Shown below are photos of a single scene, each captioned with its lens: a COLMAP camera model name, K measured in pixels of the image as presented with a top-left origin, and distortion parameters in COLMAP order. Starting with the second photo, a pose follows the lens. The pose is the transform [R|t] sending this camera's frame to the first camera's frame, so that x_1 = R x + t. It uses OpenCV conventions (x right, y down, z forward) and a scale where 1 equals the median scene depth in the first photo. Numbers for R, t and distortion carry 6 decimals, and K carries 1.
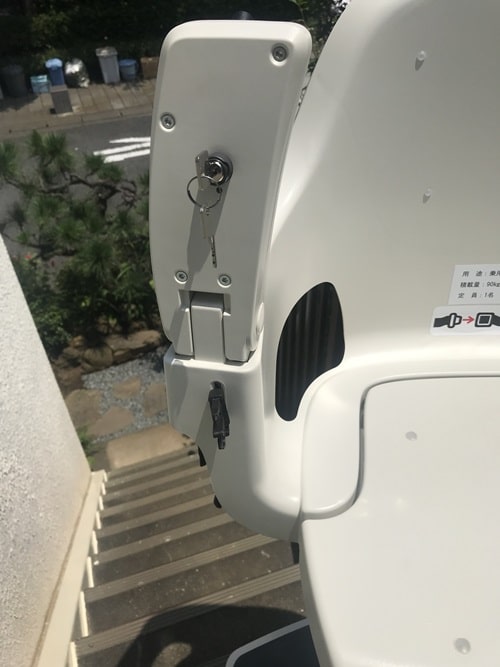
lens RADIAL K [[549.2, 0, 250.0], [0, 549.2, 333.5], [0, 0, 1]] dist [0.004712, 0.013740]
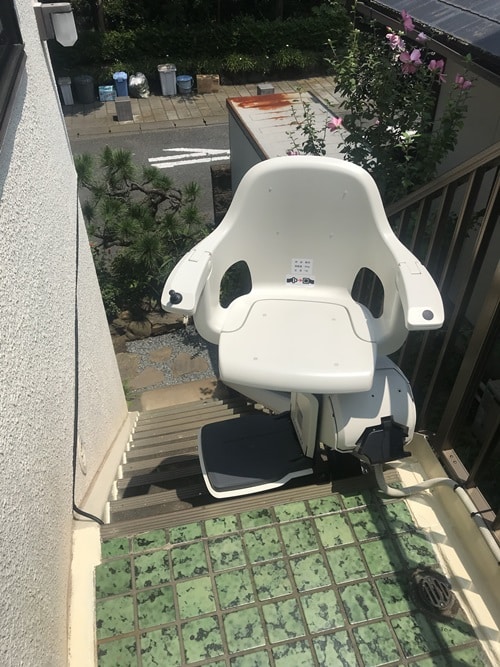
lens RADIAL K [[548.1, 0, 252.6], [0, 548.1, 341.0], [0, 0, 1]] dist [0.007650, 0.007198]
pose [[0.994597, 0.088172, -0.054802, 0.051114], [-0.087866, 0.996100, 0.007972, 0.038617], [0.055291, -0.003113, 0.998465, -0.238324]]
